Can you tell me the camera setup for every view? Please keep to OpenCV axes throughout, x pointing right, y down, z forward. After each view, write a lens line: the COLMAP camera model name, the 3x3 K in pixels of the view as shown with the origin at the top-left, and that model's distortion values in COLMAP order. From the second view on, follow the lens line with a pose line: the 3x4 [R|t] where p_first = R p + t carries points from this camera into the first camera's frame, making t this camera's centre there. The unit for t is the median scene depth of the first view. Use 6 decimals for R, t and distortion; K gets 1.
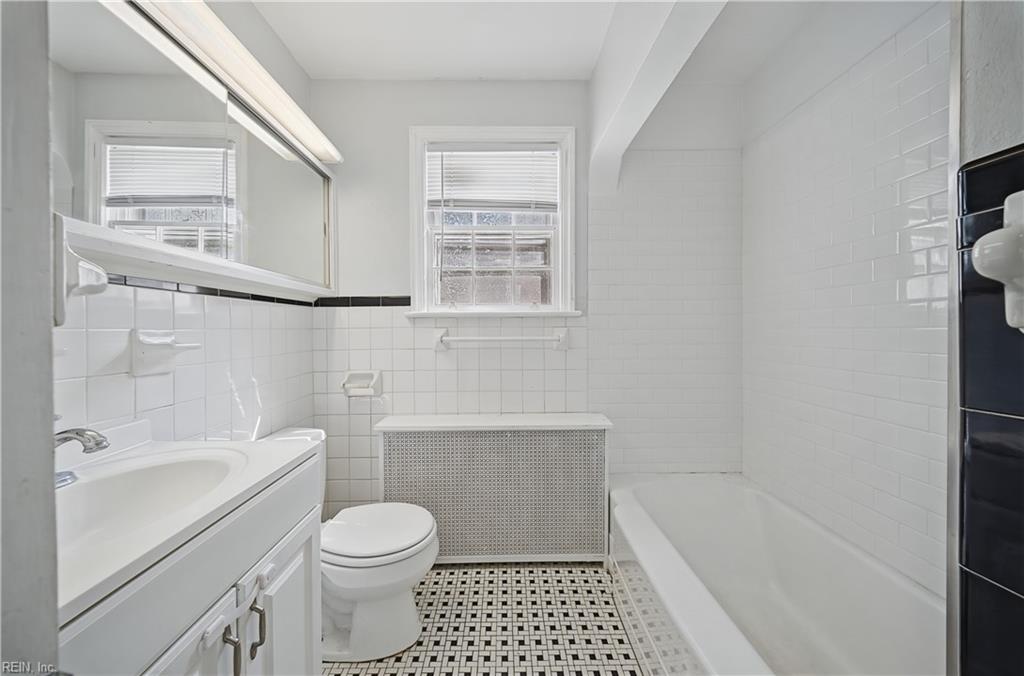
lens RADIAL K [[360.9, 0, 511.1], [0, 360.9, 330.5], [0, 0, 1]] dist [-0.001513, -0.000255]
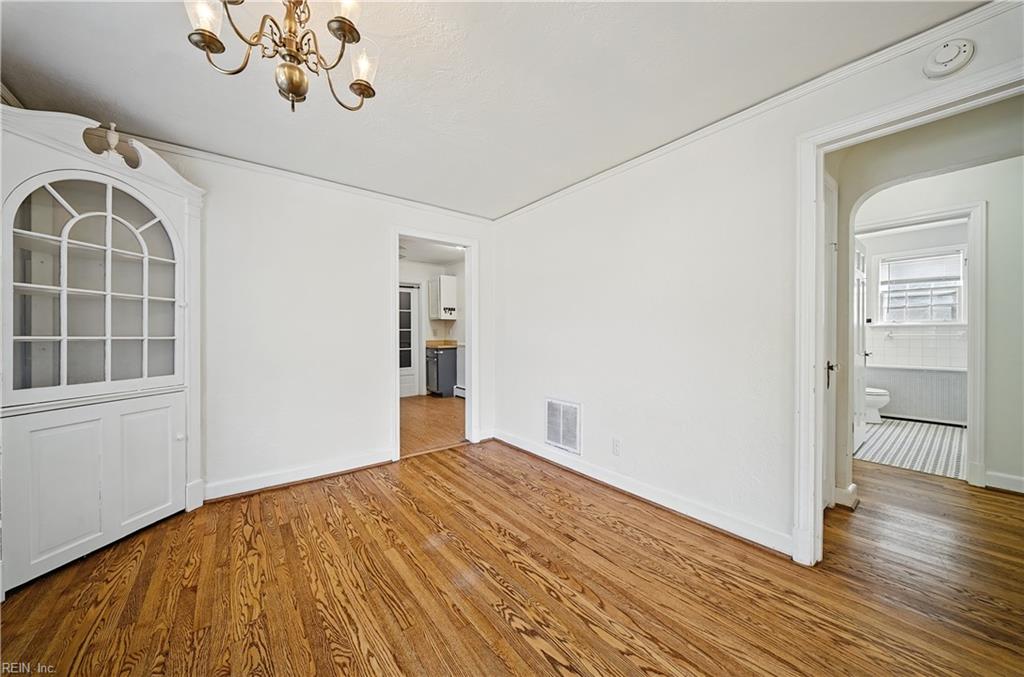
lens RADIAL K [[360.9, 0, 510.5], [0, 360.9, 336.8], [0, 0, 1]] dist [-0.001513, -0.000255]
pose [[0.591510, 0.003380, -0.806290, 0.282197], [-0.007089, 0.999974, -0.001008, 0.057131], [0.806266, 0.006312, 0.591519, -2.661903]]
